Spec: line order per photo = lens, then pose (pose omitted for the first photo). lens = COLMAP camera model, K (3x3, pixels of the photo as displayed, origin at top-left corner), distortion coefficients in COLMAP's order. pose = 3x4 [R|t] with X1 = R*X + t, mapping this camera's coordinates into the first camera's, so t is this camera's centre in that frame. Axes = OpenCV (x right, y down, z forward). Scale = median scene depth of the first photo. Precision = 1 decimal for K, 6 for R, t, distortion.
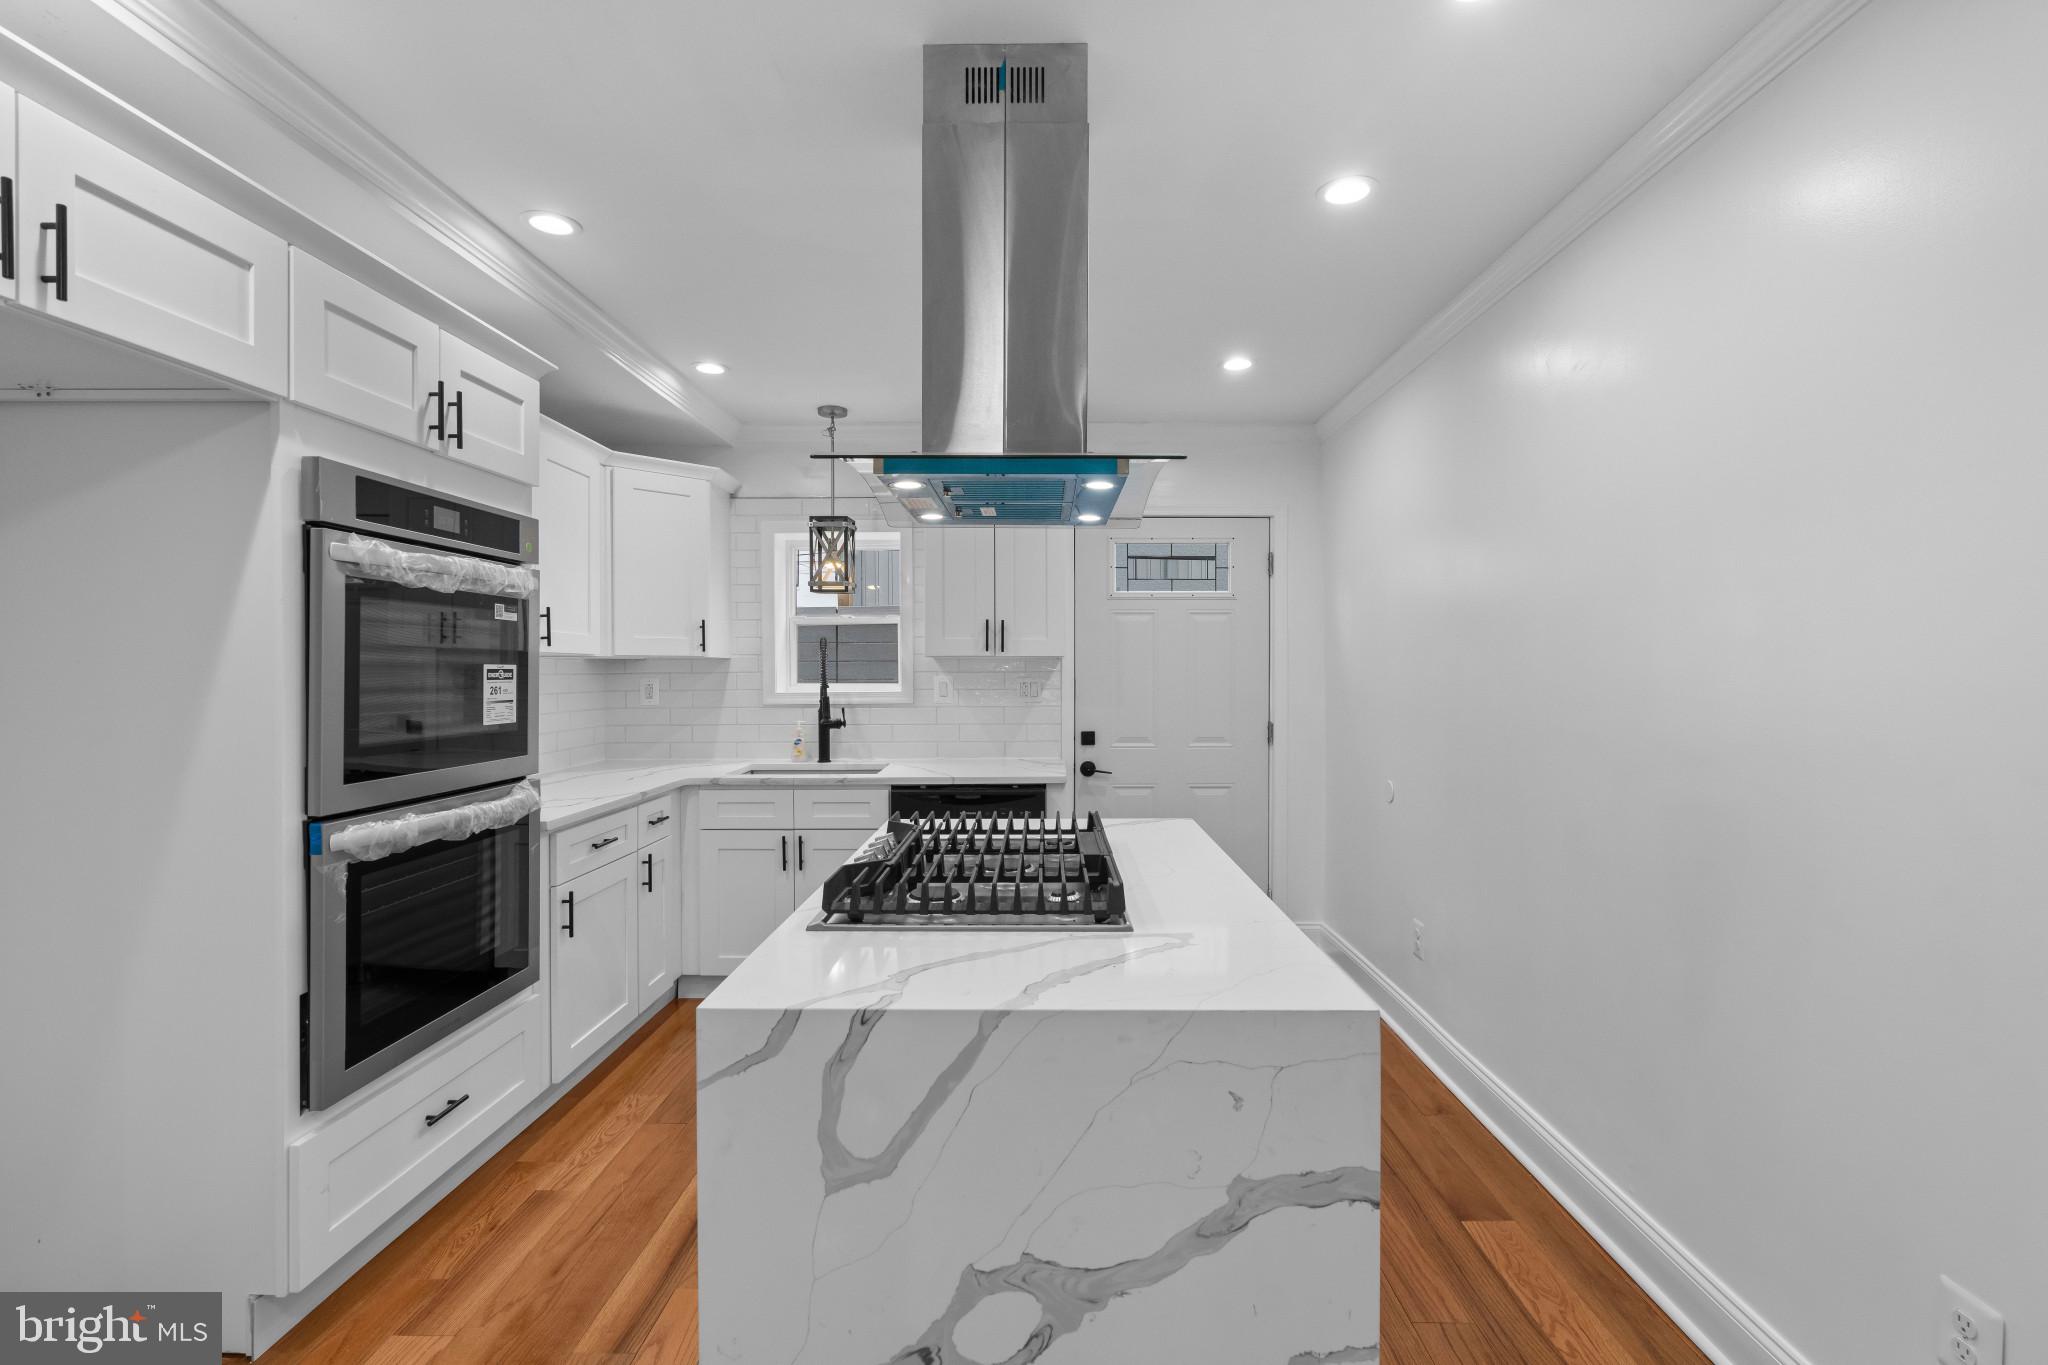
lens RADIAL K [[918.9, 0, 1017.4], [0, 918.9, 684.7], [0, 0, 1]] dist [-0.000839, 0.001008]
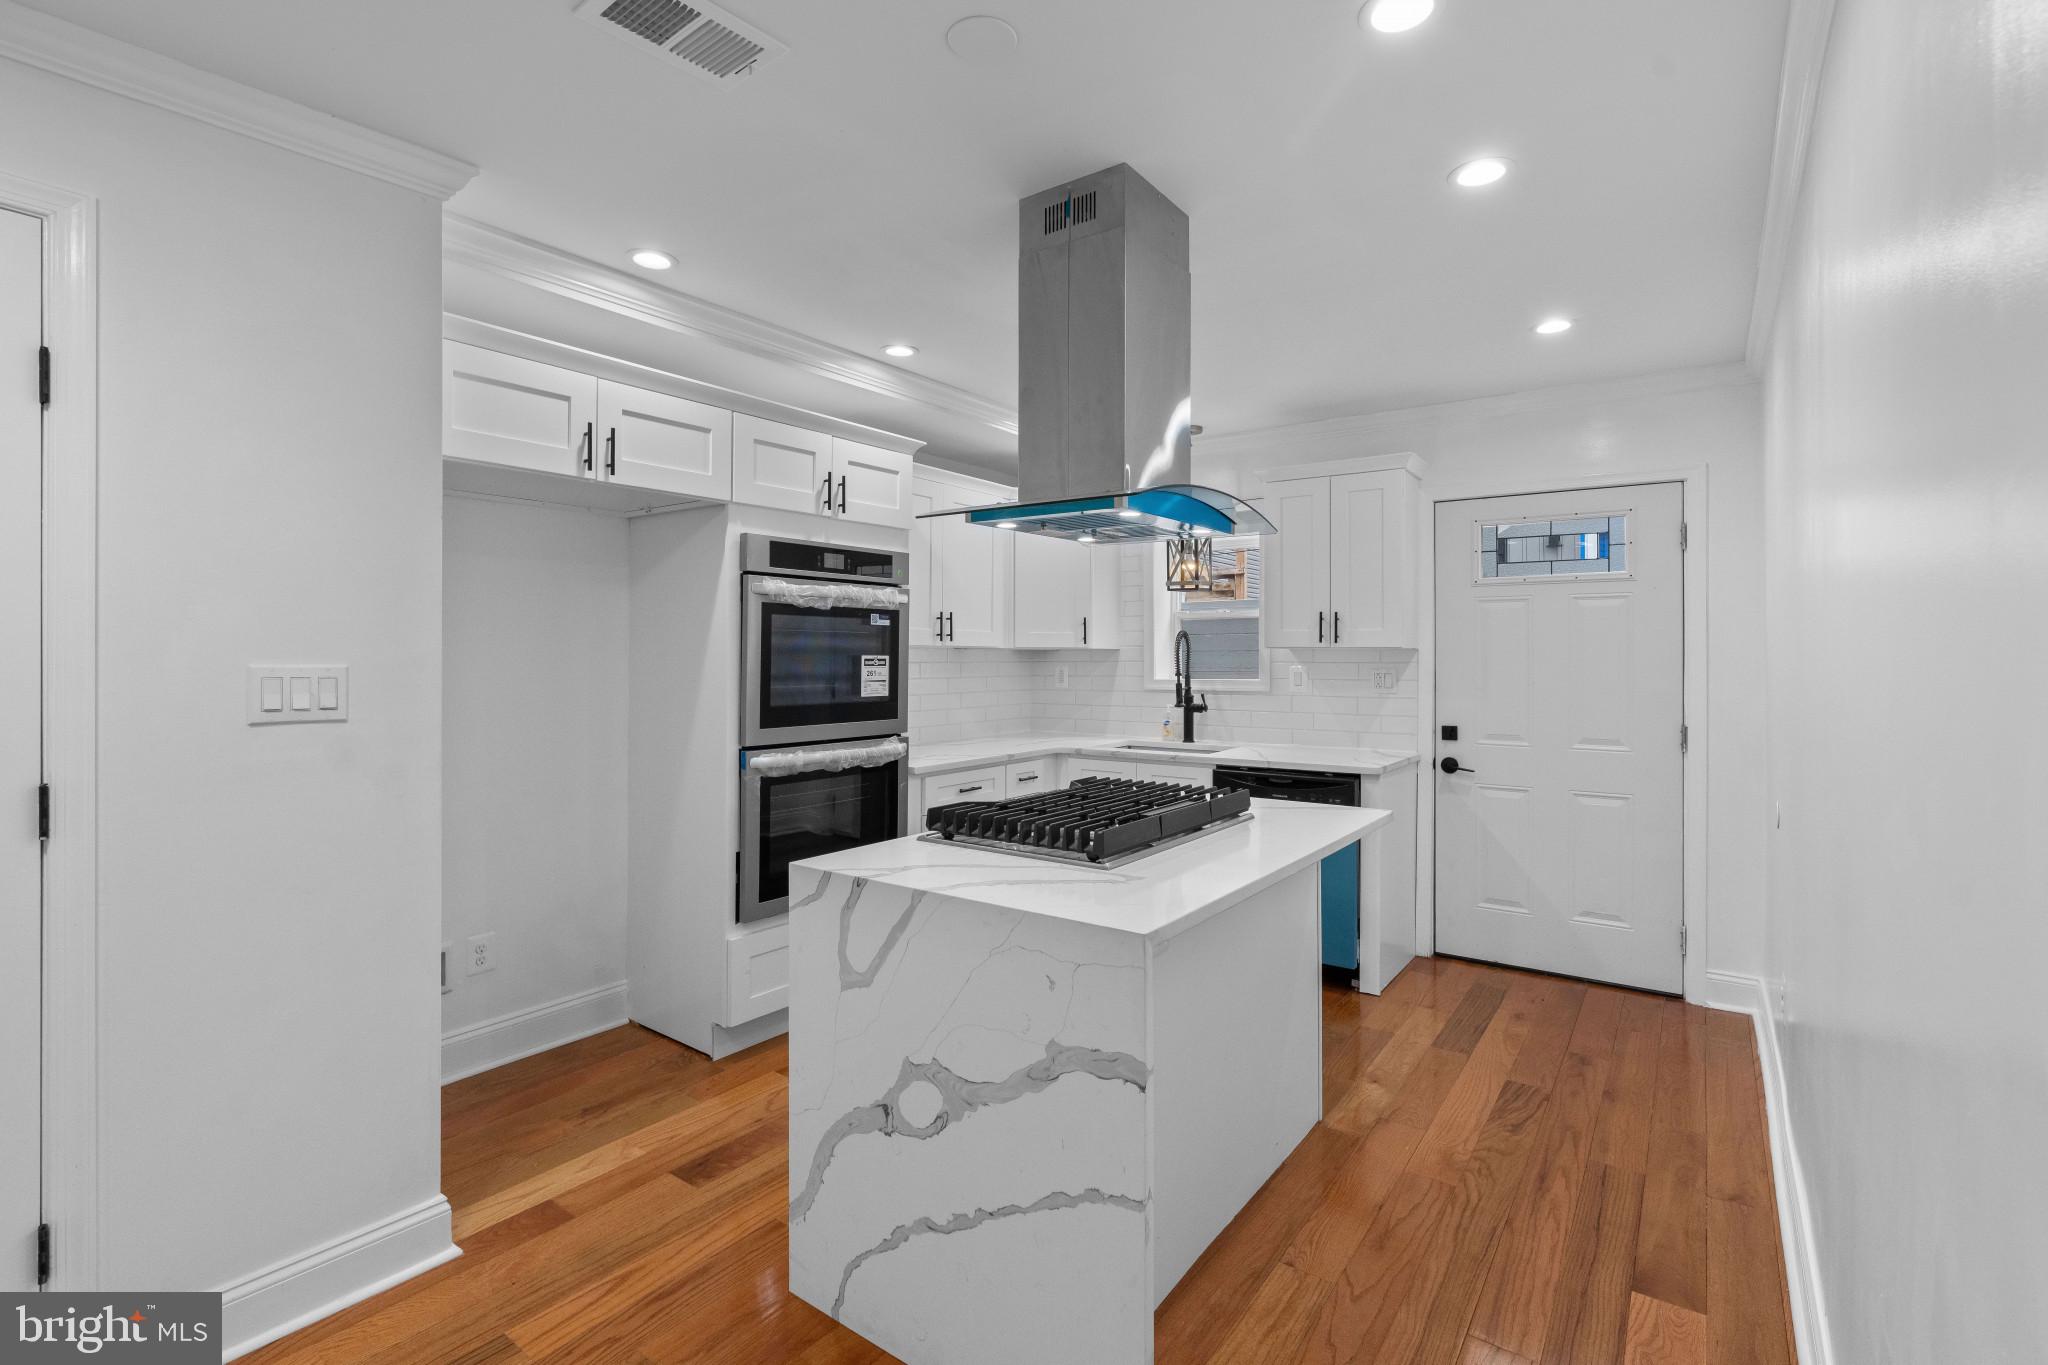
lens RADIAL K [[929.1, 0, 1014.4], [0, 929.1, 656.7], [0, 0, 1]] dist [-0.002295, 0.000280]
pose [[0.812876, 0.003222, -0.582428, 0.533039], [-0.013137, 0.999832, -0.012805, -0.004680], [0.582289, 0.018061, 0.812781, -0.080724]]
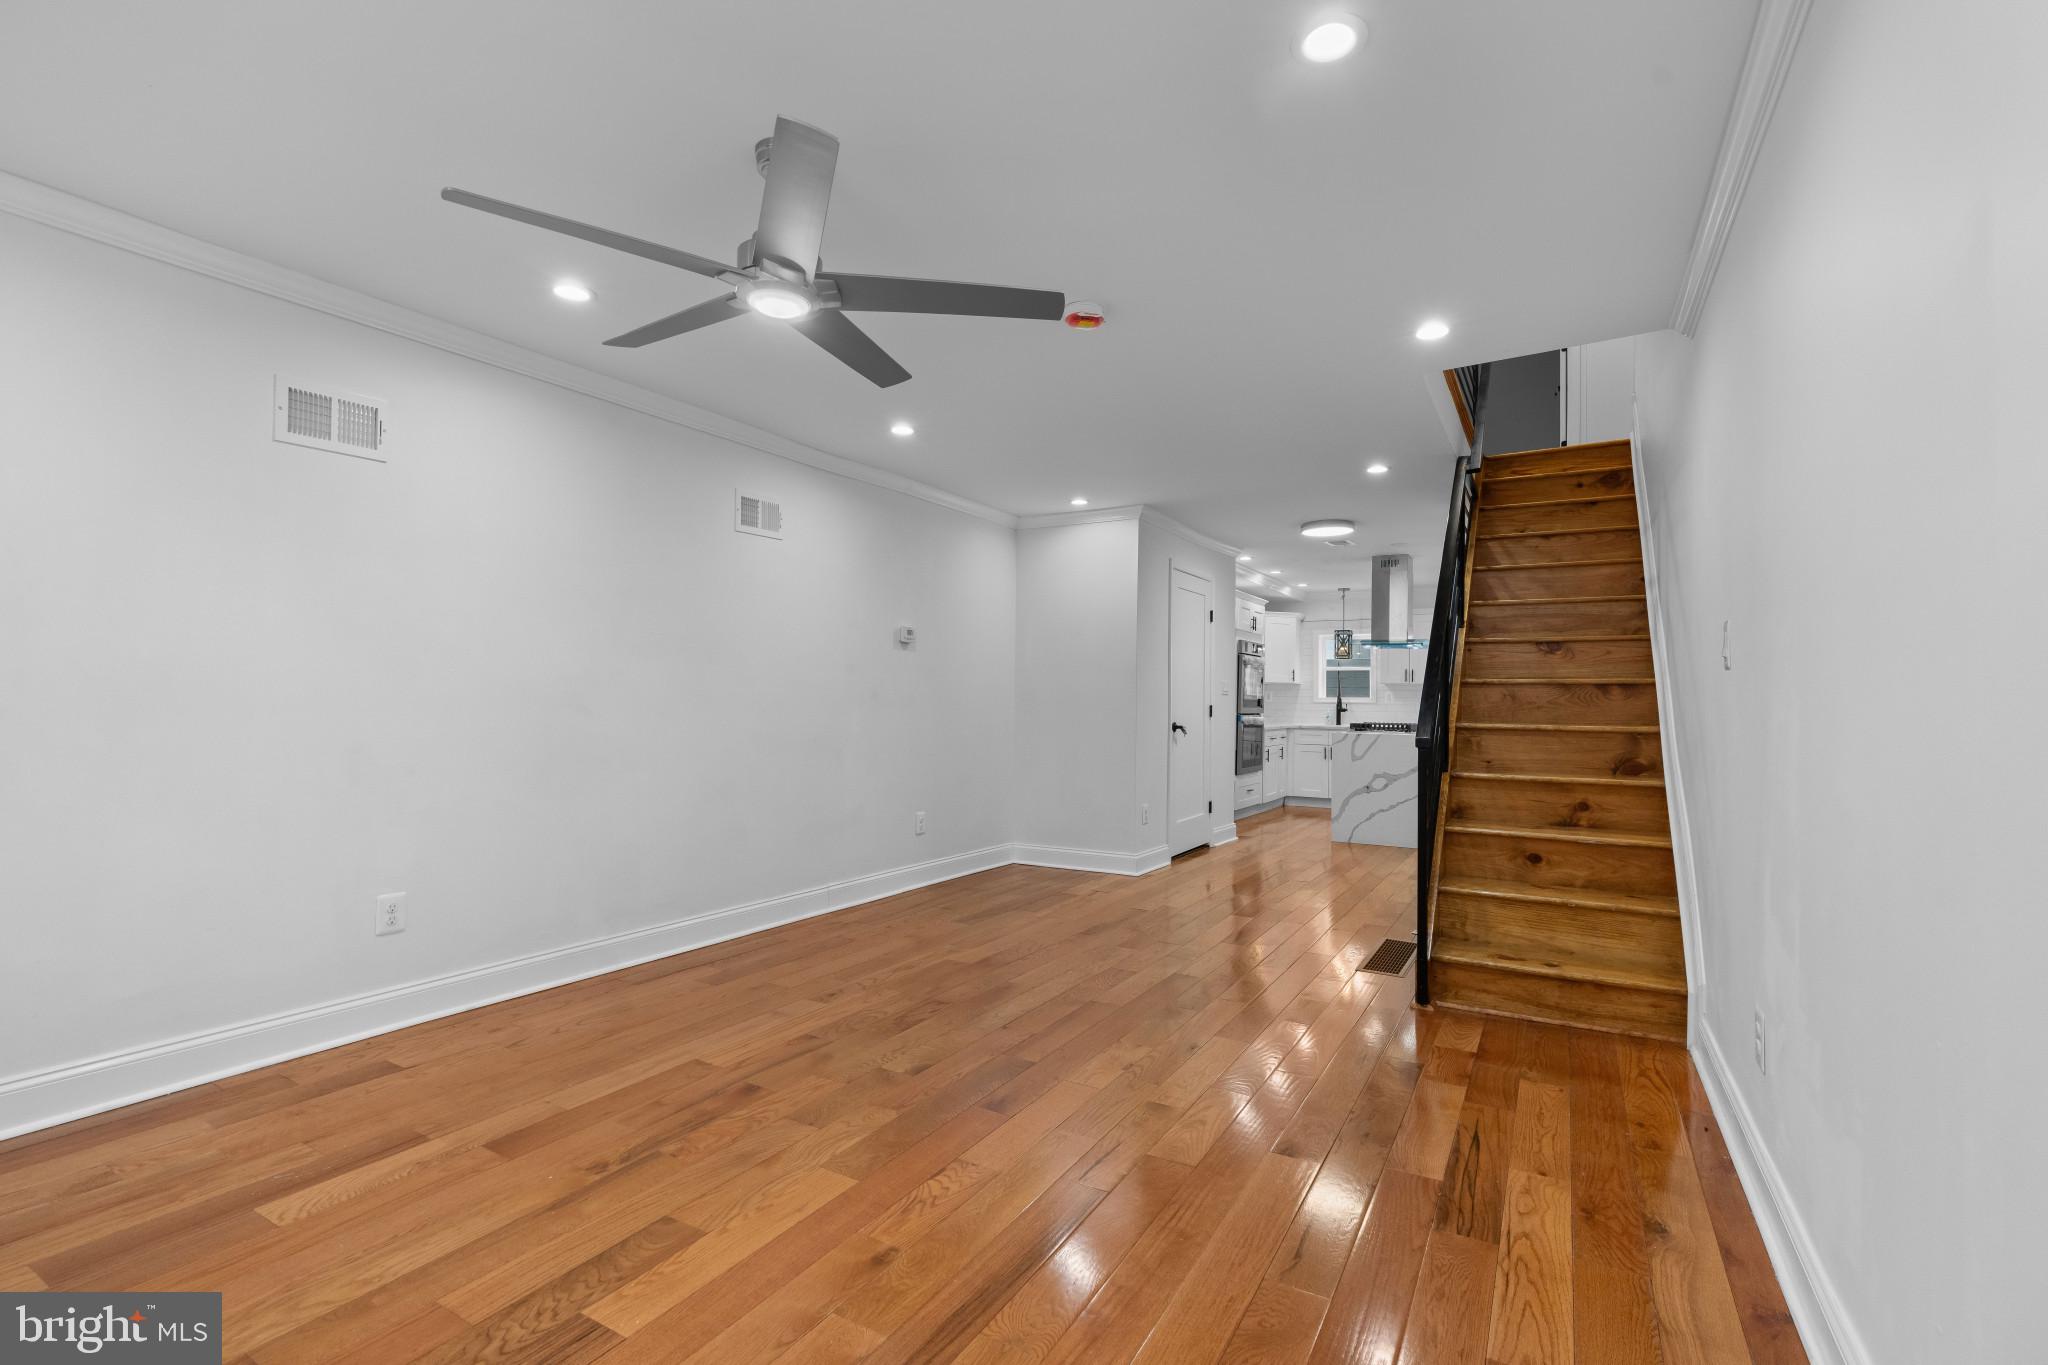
lens RADIAL K [[926.3, 0, 1024.0], [0, 926.3, 682.5], [0, 0, 1]] dist [-0.028470, 0.000183]
pose [[0.877967, 0.004405, -0.478700, 0.484494], [-0.024694, 0.999043, -0.036098, 0.155810], [0.478083, 0.043514, 0.877236, -3.237936]]
